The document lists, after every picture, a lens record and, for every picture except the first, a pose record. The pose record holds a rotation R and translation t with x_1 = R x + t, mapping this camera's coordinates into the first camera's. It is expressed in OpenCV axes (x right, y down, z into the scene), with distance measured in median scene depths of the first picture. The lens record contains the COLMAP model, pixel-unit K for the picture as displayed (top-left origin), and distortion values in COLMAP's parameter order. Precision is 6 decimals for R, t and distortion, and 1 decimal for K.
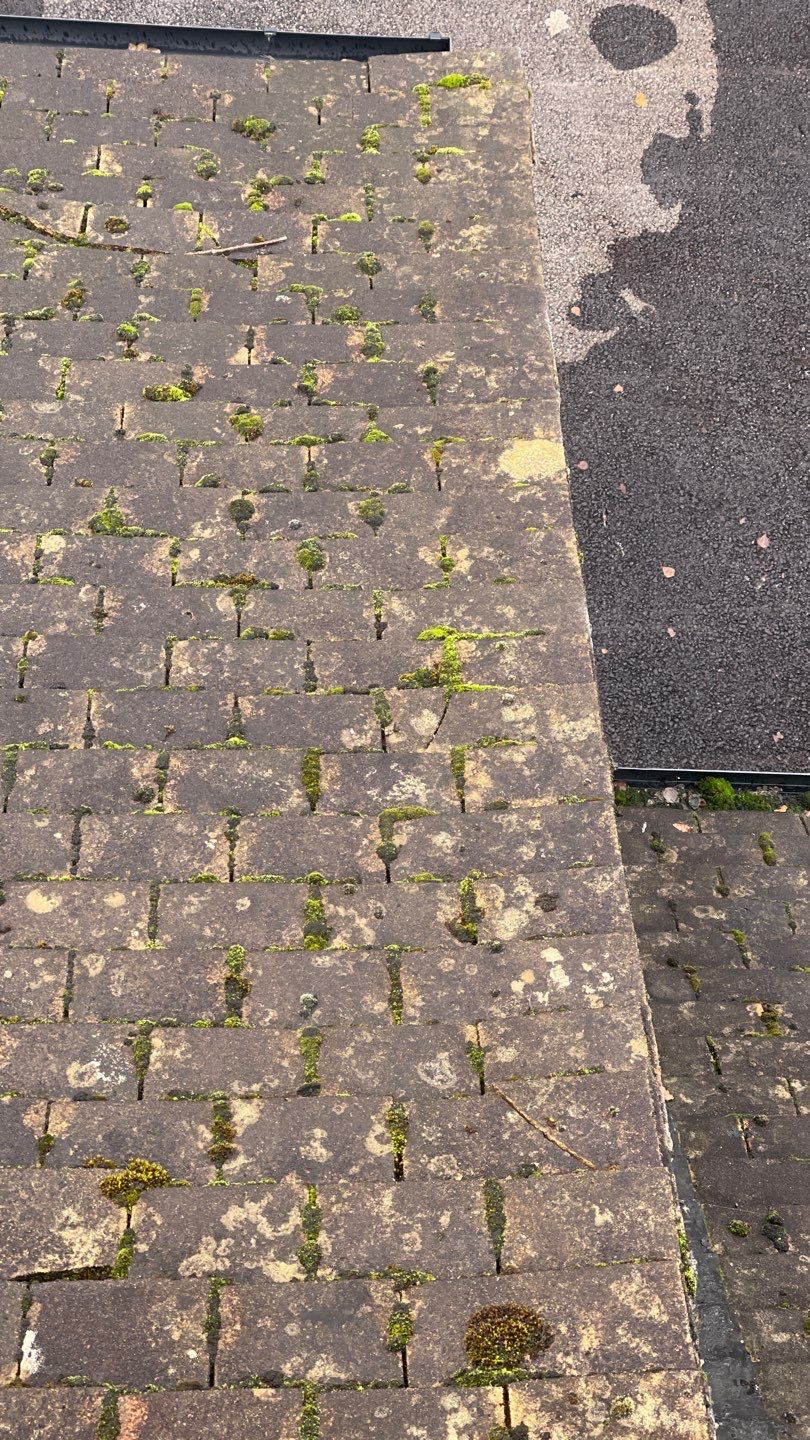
lens RADIAL K [[2592.5, 0, 405.0], [0, 2592.5, 720.0], [0, 0, 1]] dist [0.169790, 0.354219]
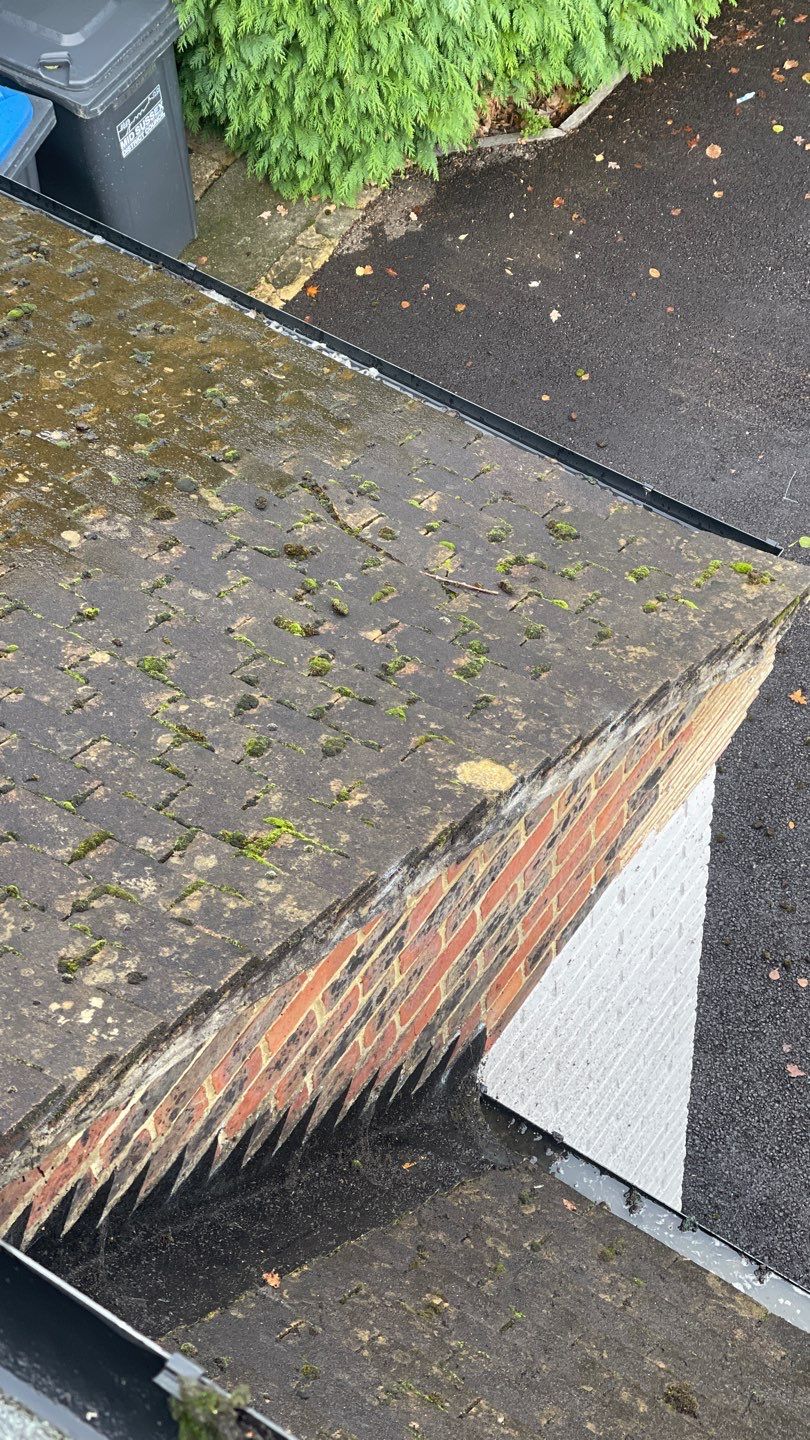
lens RADIAL K [[2592.5, 0, 405.0], [0, 2592.5, 720.0], [0, 0, 1]] dist [0.169790, 0.354219]
pose [[0.823252, 0.395518, -0.407212, 0.529687], [-0.482451, 0.865501, -0.134714, 0.059470], [0.299161, 0.307364, 0.903344, -0.096795]]
